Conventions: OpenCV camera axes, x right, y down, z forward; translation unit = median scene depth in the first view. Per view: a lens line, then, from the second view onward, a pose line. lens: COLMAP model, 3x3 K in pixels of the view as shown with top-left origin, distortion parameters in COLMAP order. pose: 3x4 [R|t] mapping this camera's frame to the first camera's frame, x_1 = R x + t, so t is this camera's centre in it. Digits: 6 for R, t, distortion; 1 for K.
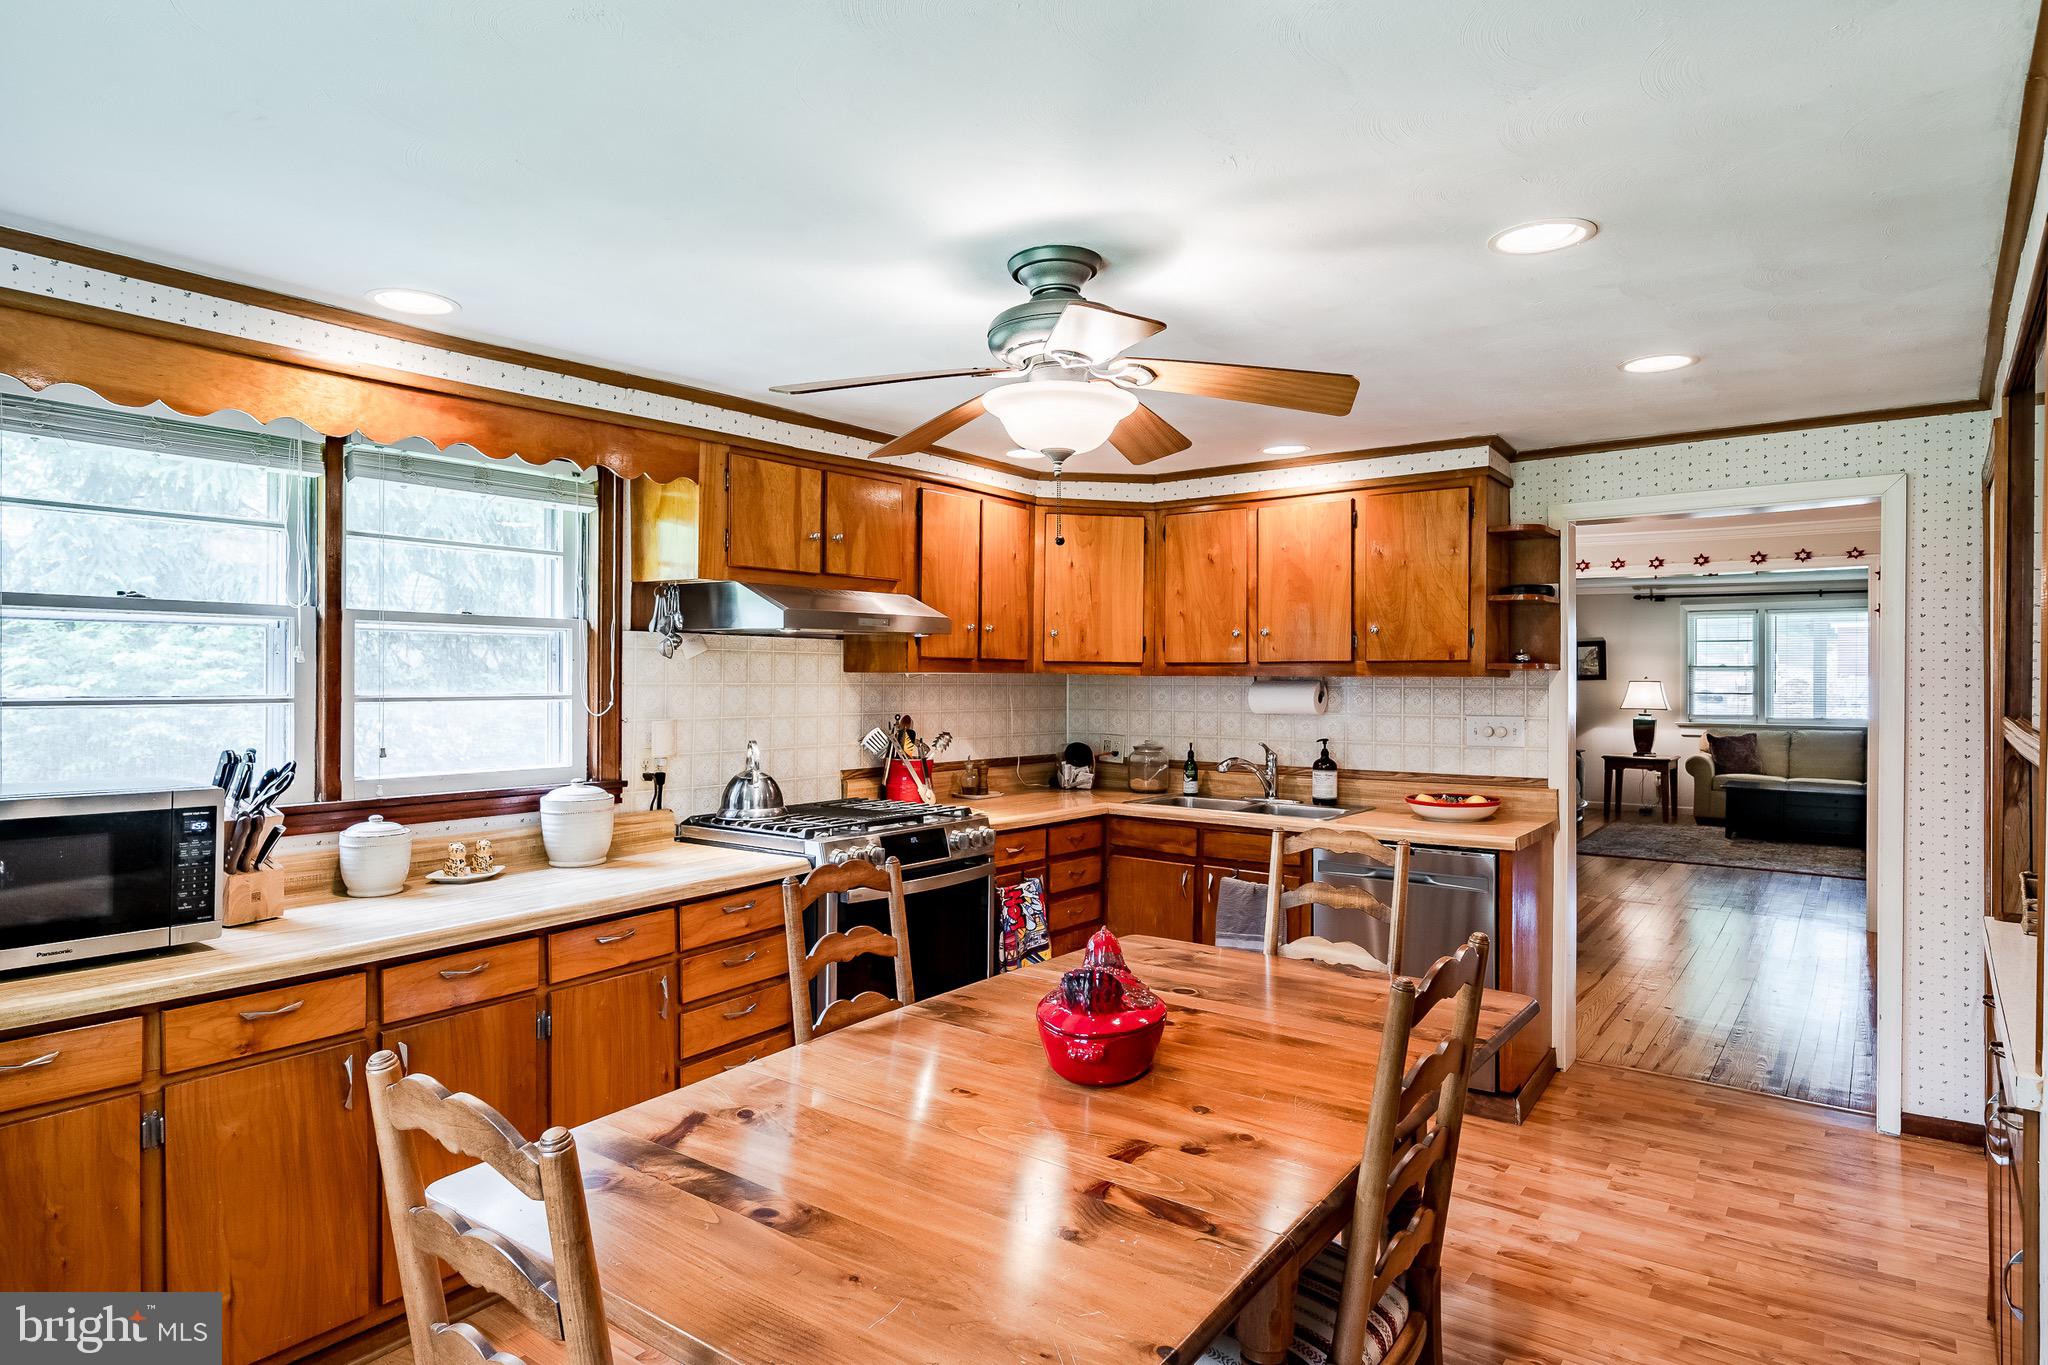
lens RADIAL K [[1136.4, 0, 1019.5], [0, 1136.4, 674.9], [0, 0, 1]] dist [0.000484, 0.000257]
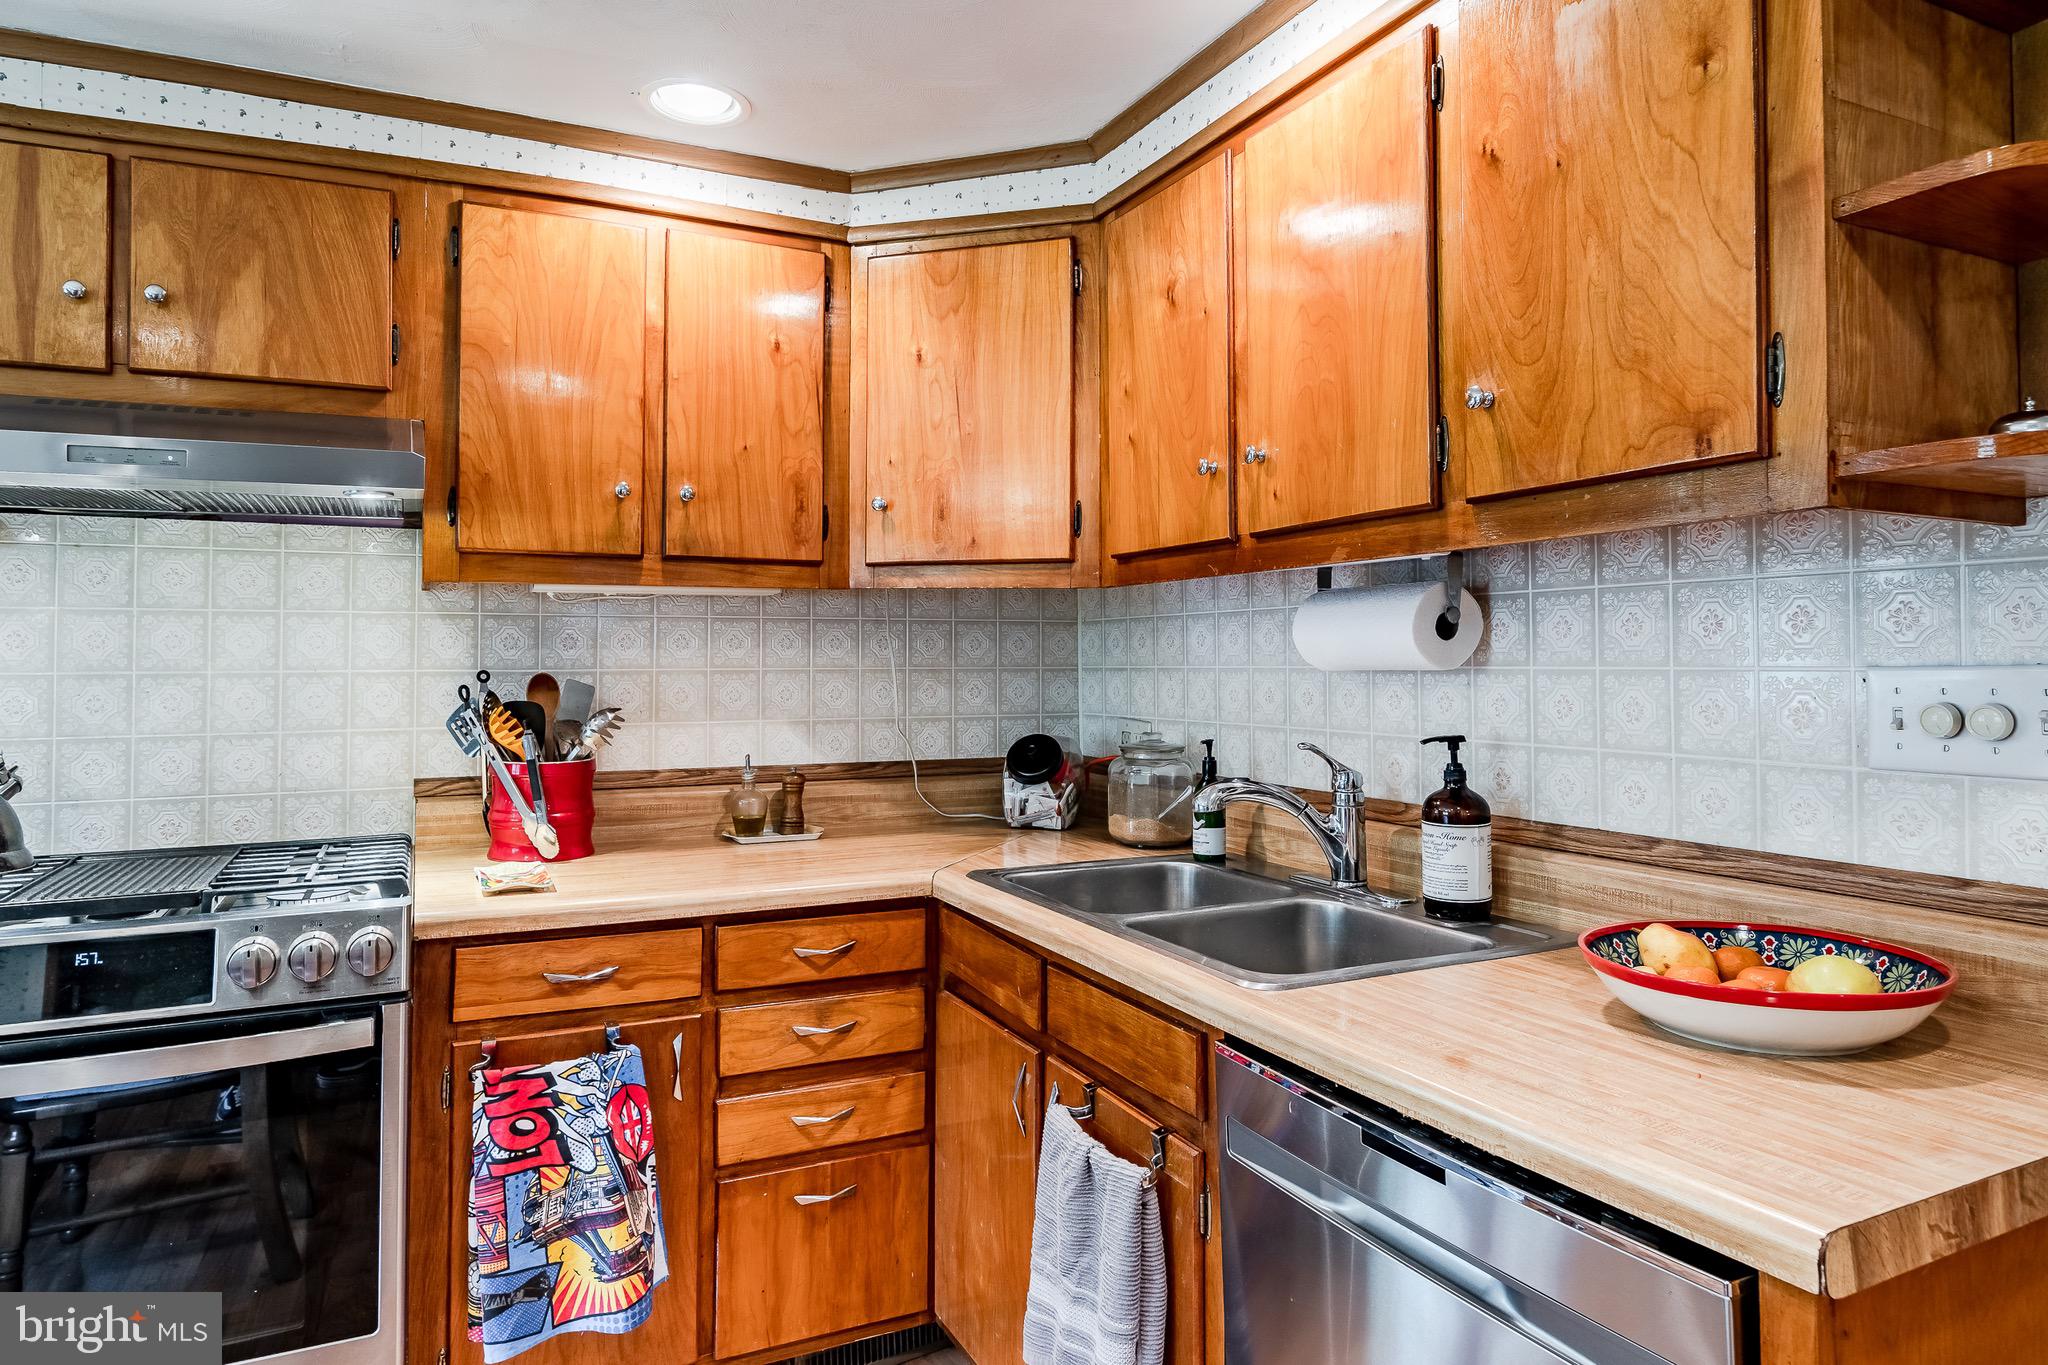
lens RADIAL K [[1231.4, 0, 1023.7], [0, 1231.4, 631.2], [0, 0, 1]] dist [-0.001366, -0.001480]
pose [[0.888712, -0.020313, -0.458015, 0.350933], [0.010939, 0.999673, -0.023109, 0.032265], [0.458334, 0.015527, 0.888644, 0.624239]]
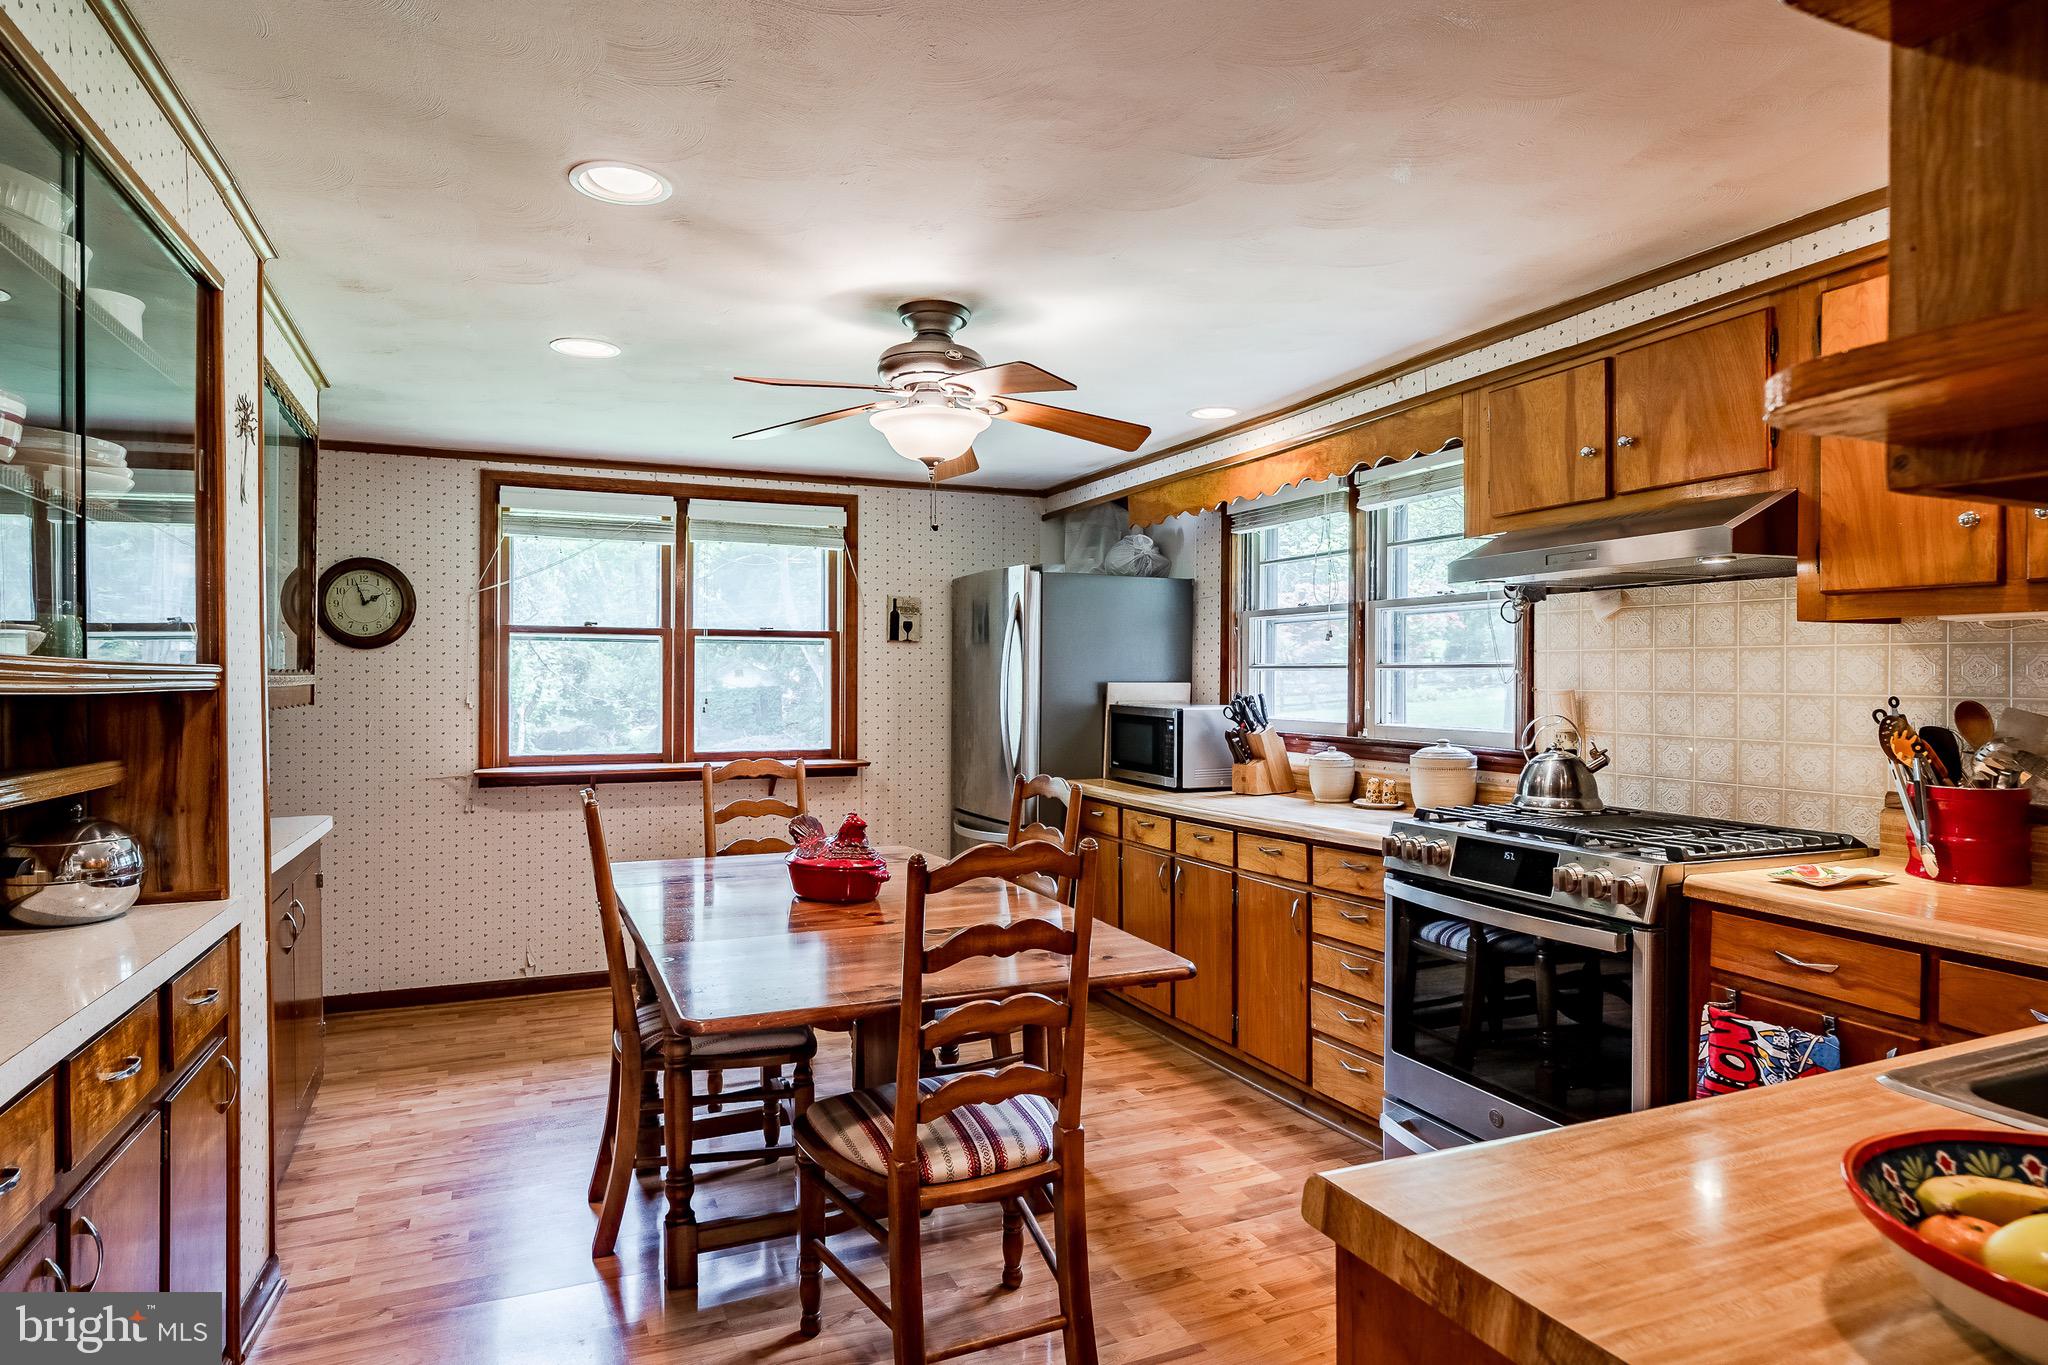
lens RADIAL K [[1159.1, 0, 1024.0], [0, 1159.1, 682.5], [0, 0, 1]] dist [0.001167, 0.000314]
pose [[-0.492653, -0.001423, -0.870224, 0.585937], [-0.003694, 0.999993, 0.000456, 0.028850], [0.870218, 0.003440, -0.492655, 0.904975]]
